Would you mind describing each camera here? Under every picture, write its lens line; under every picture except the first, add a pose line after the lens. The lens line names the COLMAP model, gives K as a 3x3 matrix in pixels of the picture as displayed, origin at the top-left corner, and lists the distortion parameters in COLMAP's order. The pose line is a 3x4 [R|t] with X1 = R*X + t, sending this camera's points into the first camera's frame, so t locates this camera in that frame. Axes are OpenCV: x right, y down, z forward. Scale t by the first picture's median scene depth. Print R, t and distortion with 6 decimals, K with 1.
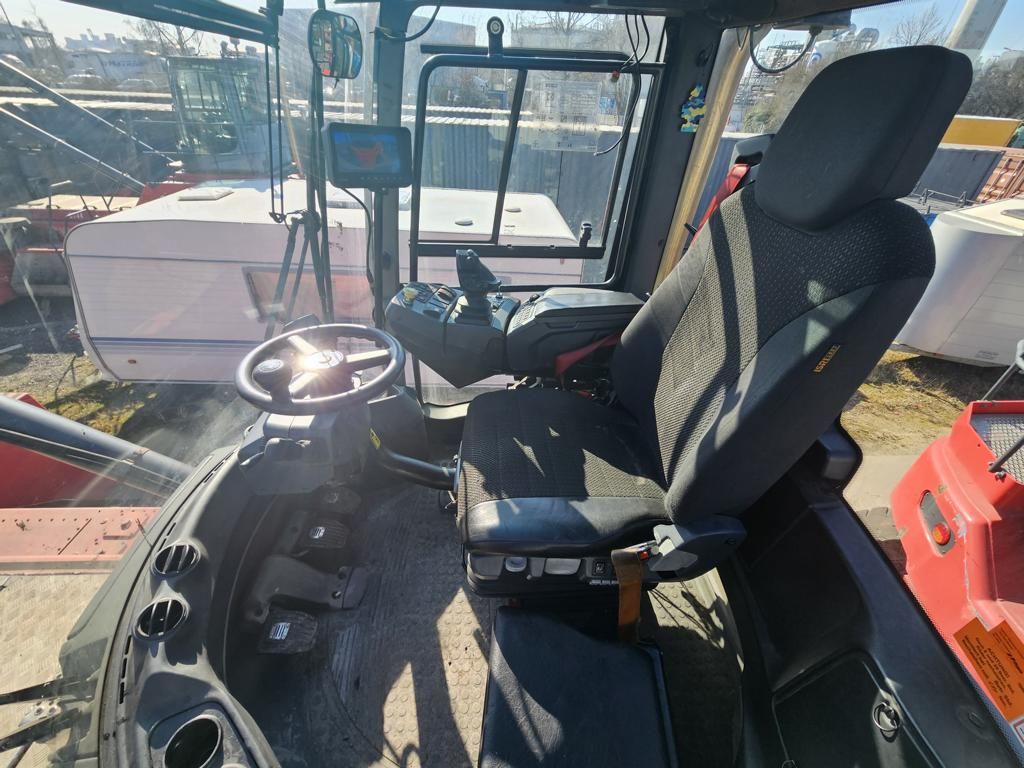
lens RADIAL K [[419.6, 0, 516.1], [0, 419.6, 381.0], [0, 0, 1]] dist [-0.001687, 0.001070]
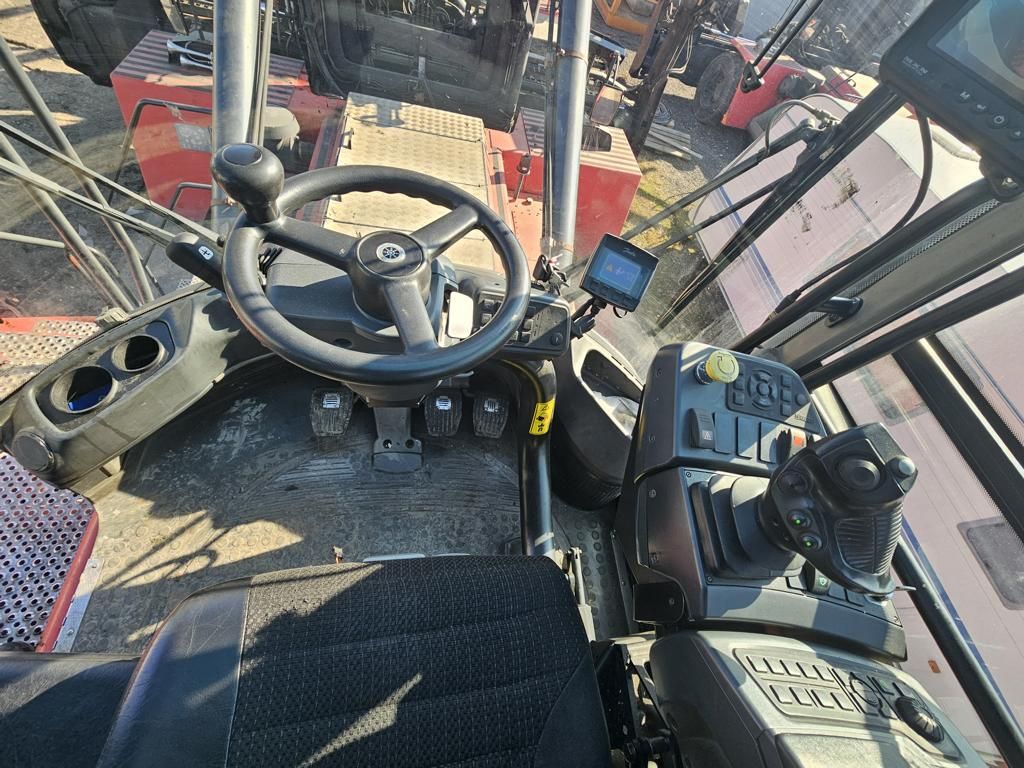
lens RADIAL K [[419.6, 0, 508.1], [0, 419.6, 380.2], [0, 0, 1]] dist [-0.001687, 0.001070]
pose [[0.058830, 0.828904, -0.556289, -0.010269], [-0.747339, 0.406019, 0.525959, -0.270226], [0.661833, 0.384794, 0.643359, 0.579689]]
